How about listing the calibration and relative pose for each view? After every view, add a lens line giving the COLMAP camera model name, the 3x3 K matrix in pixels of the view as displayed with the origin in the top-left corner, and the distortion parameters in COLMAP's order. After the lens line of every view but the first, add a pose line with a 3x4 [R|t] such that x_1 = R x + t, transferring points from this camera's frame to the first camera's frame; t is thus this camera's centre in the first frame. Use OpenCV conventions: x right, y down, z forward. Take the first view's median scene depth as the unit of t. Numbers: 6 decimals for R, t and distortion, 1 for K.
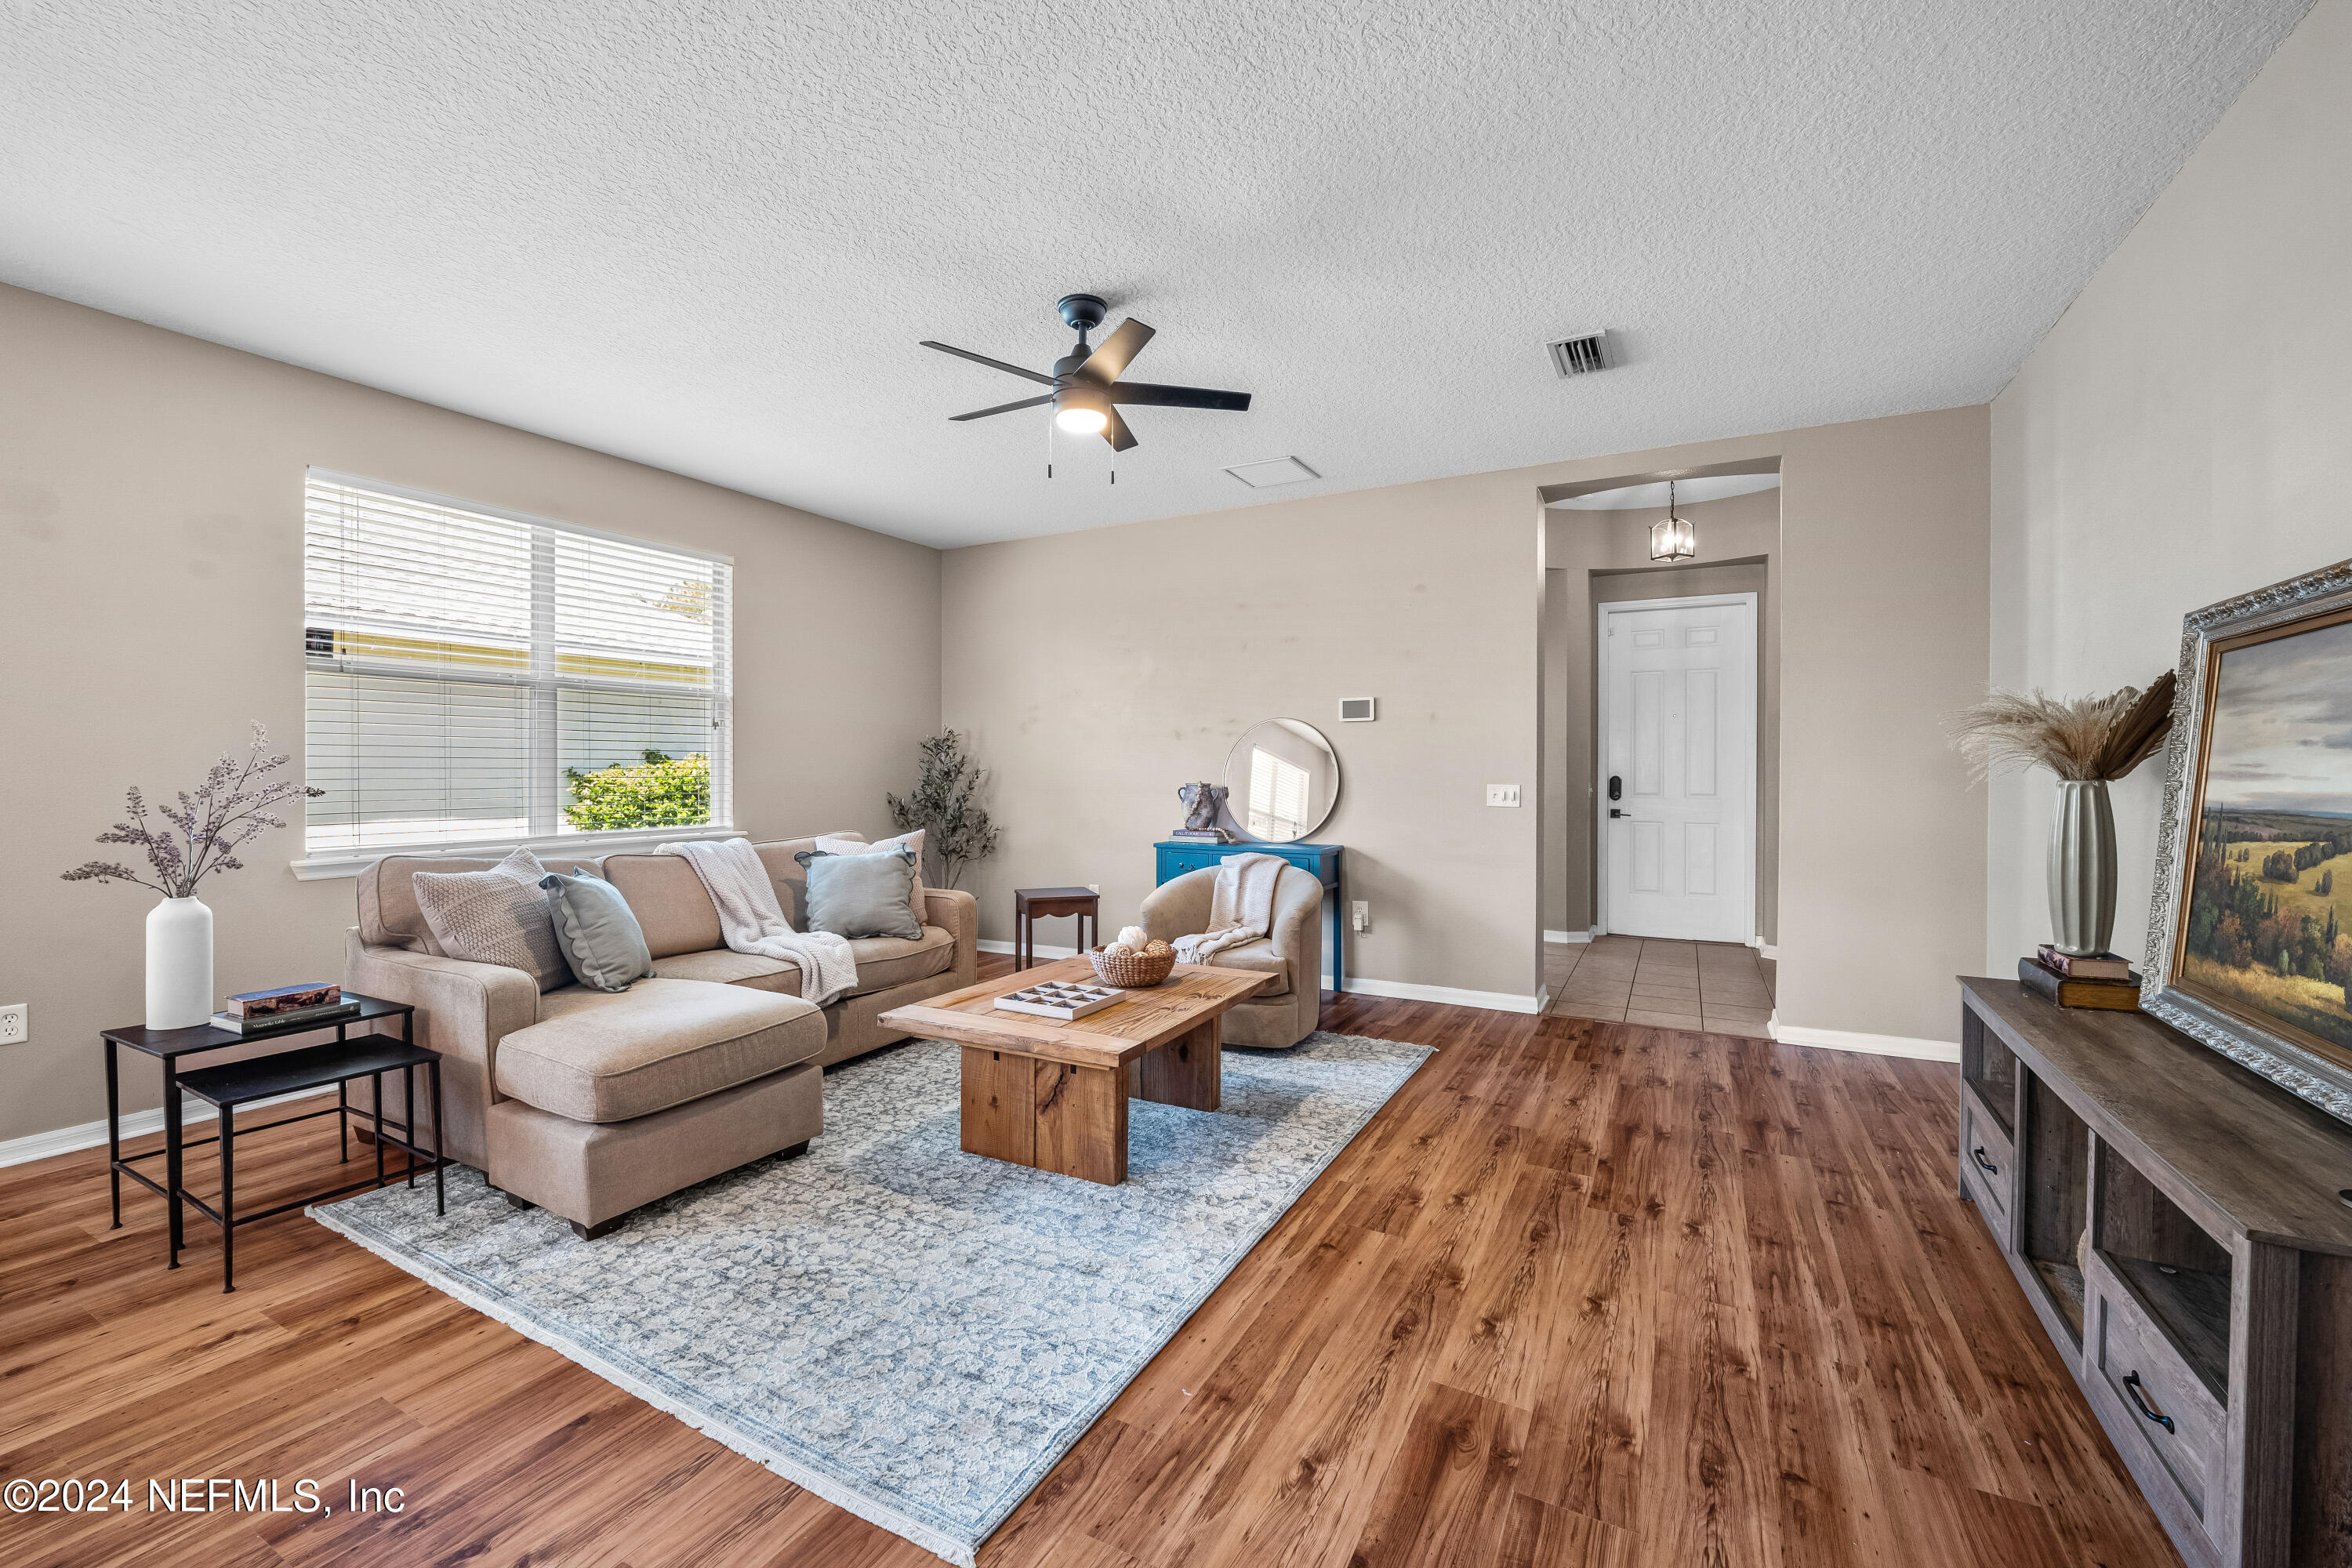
lens RADIAL K [[970.4, 0, 1168.4], [0, 970.4, 778.4], [0, 0, 1]] dist [-0.011406, -0.000164]
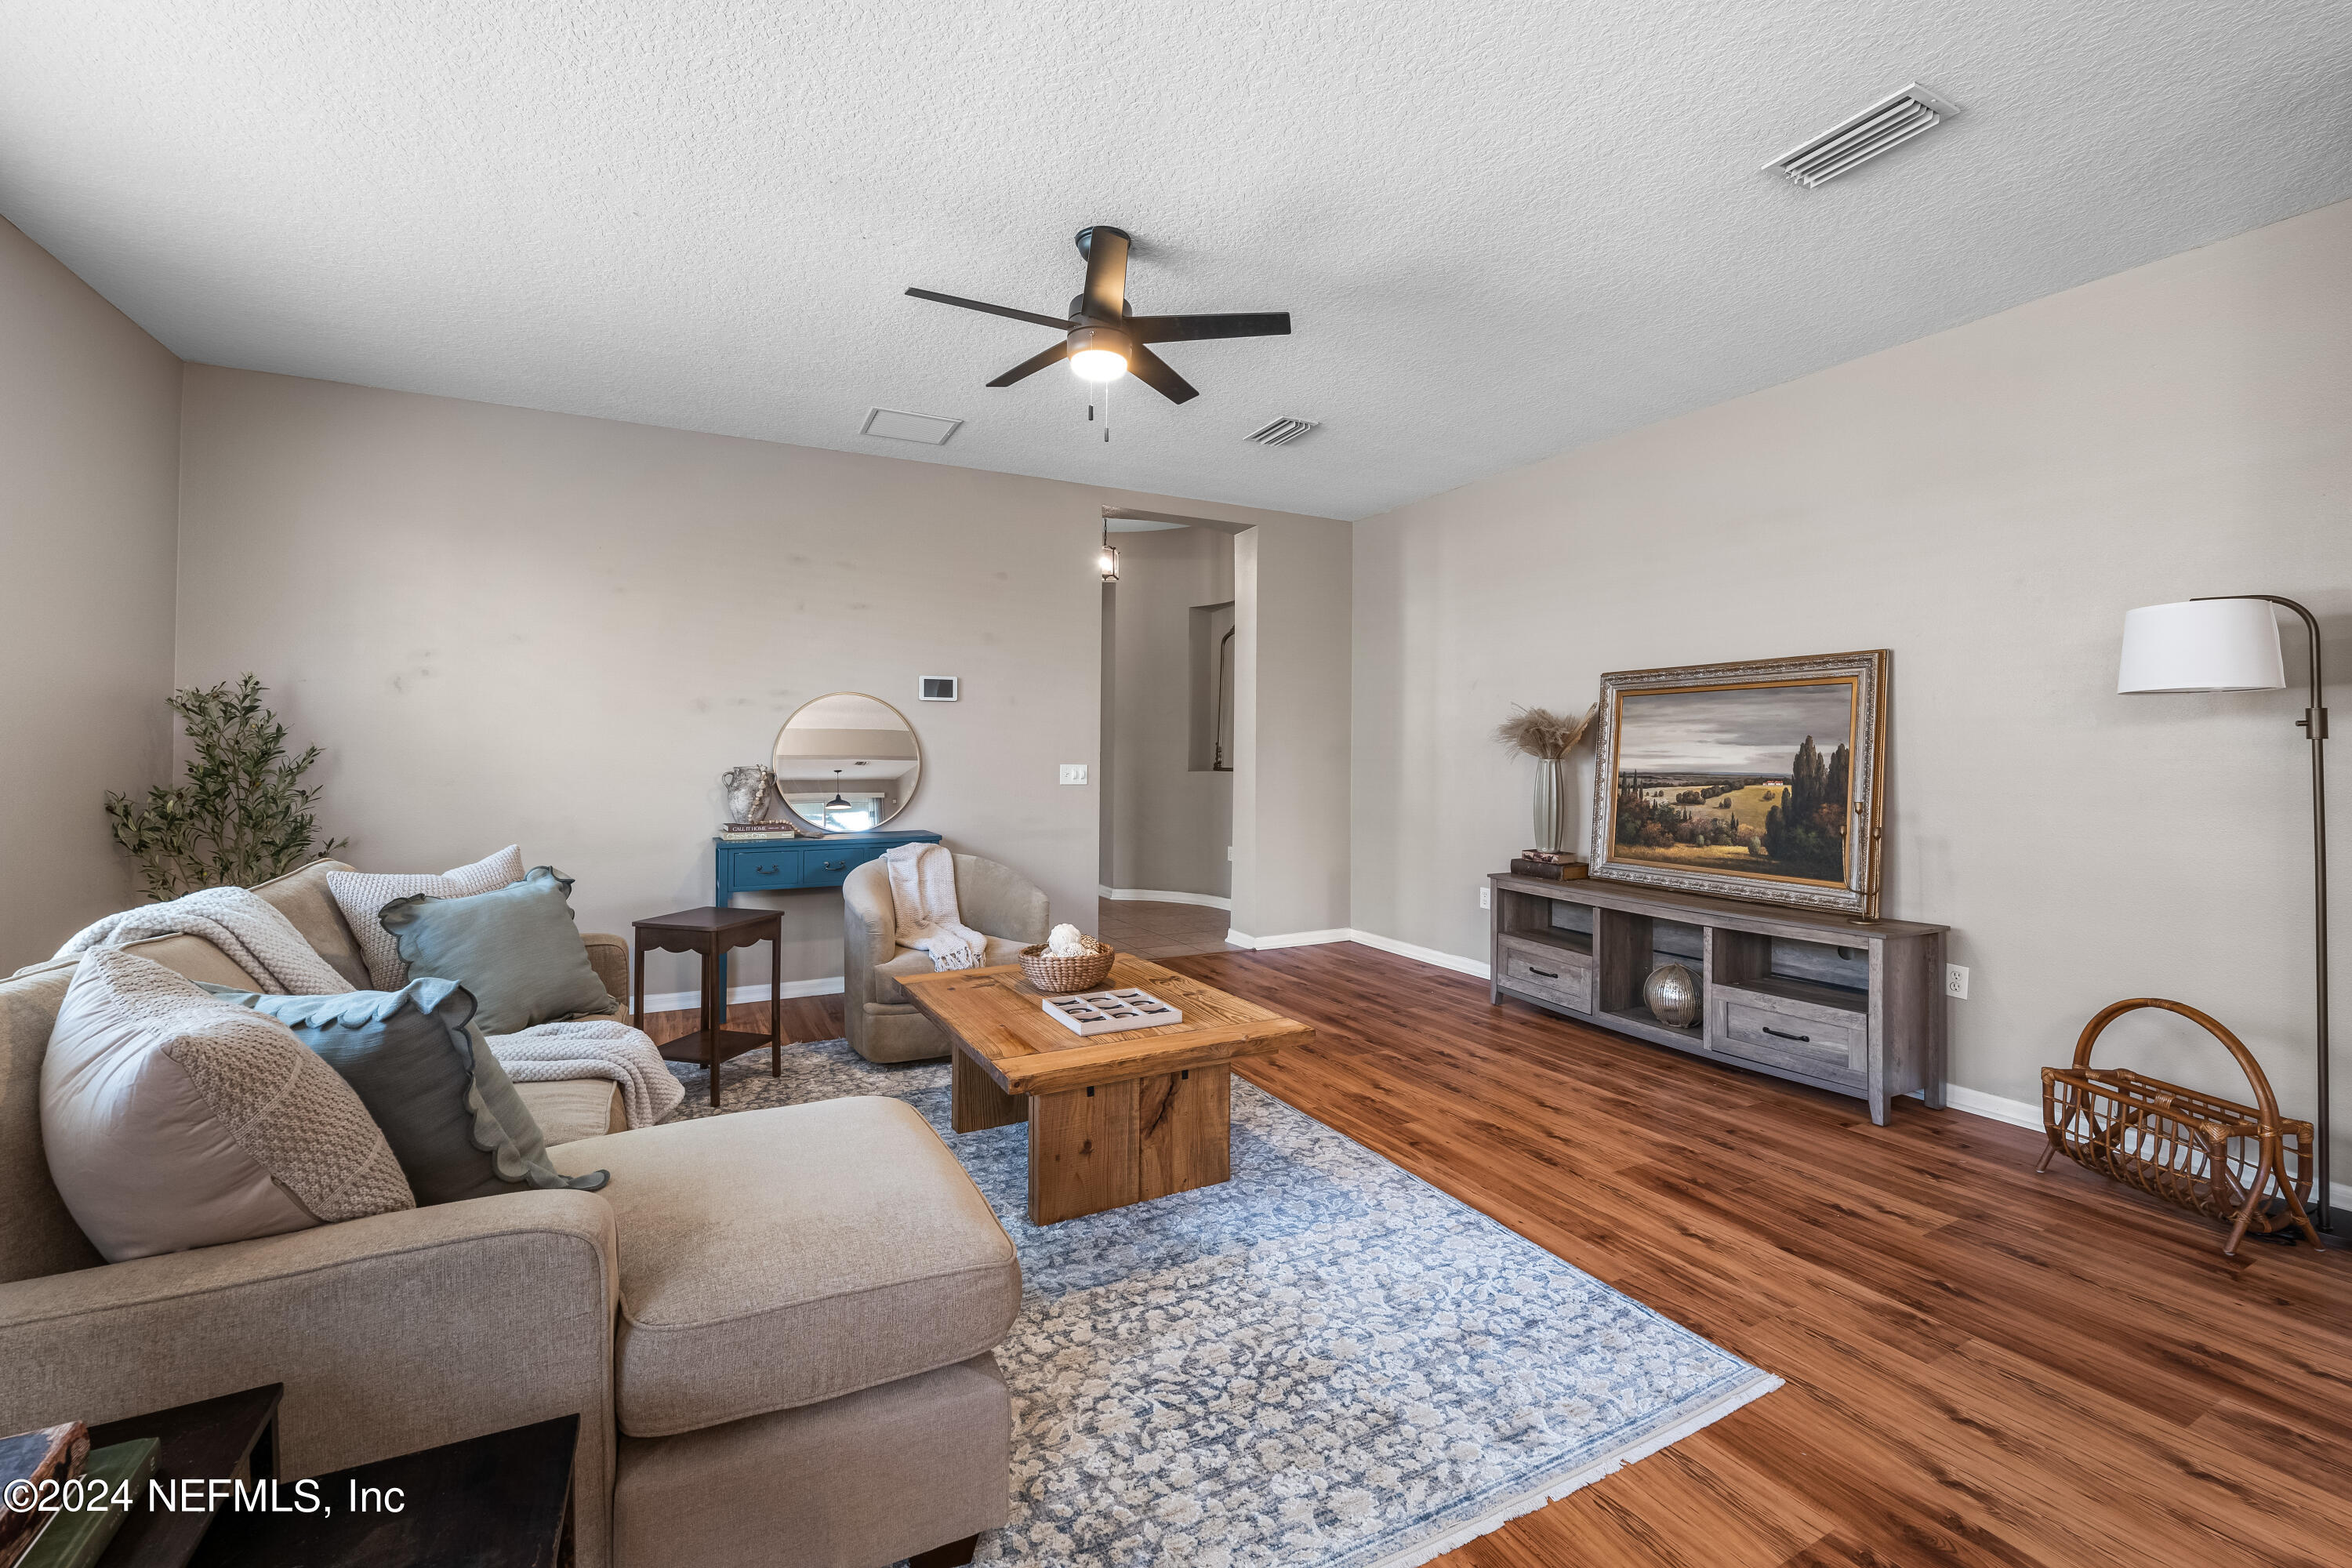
lens RADIAL K [[970.4, 0, 1178.8], [0, 970.4, 752.3], [0, 0, 1]] dist [-0.011406, -0.000164]
pose [[0.551228, 0.002993, 0.834349, -1.092005], [0.003460, 0.999977, -0.005873, -0.002340], [-0.834347, 0.006124, 0.551205, 0.616845]]
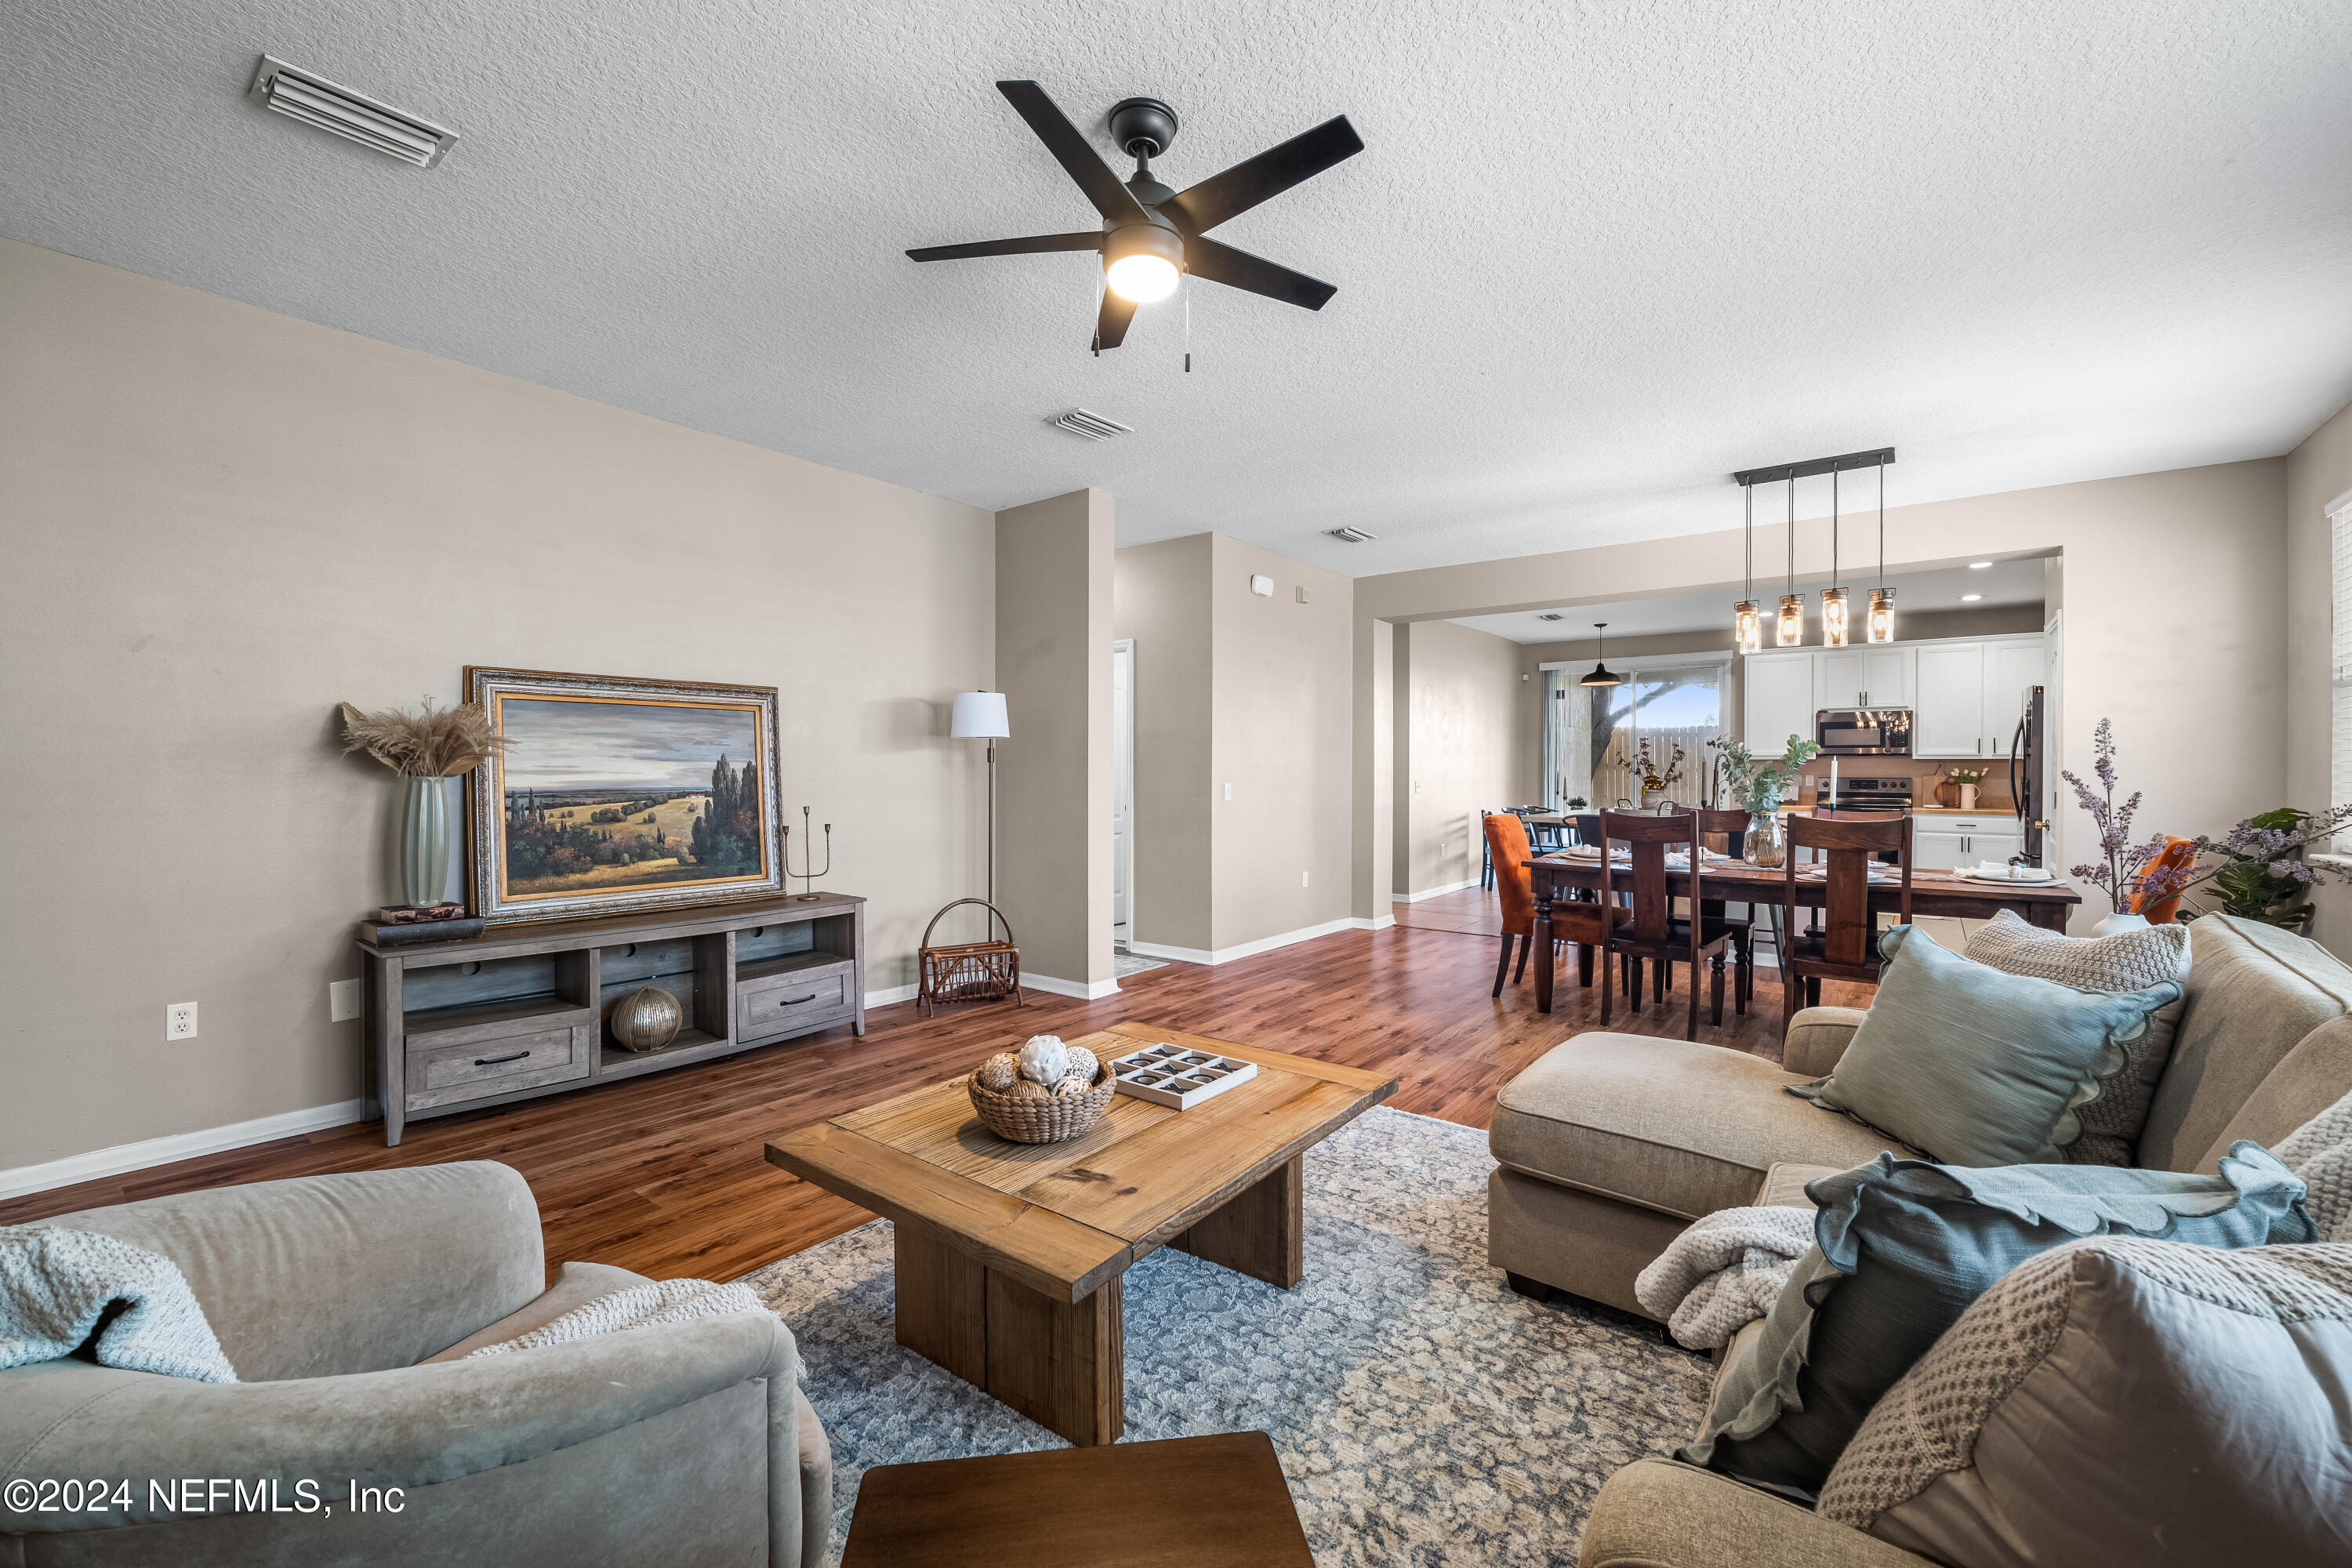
lens RADIAL K [[970.4, 0, 1172.0], [0, 970.4, 787.1], [0, 0, 1]] dist [-0.011406, -0.000164]
pose [[-0.985308, -0.005917, 0.170682, -0.325357], [-0.000782, 0.999546, 0.030135, -0.027877], [-0.170783, 0.029559, -0.984865, 2.332764]]
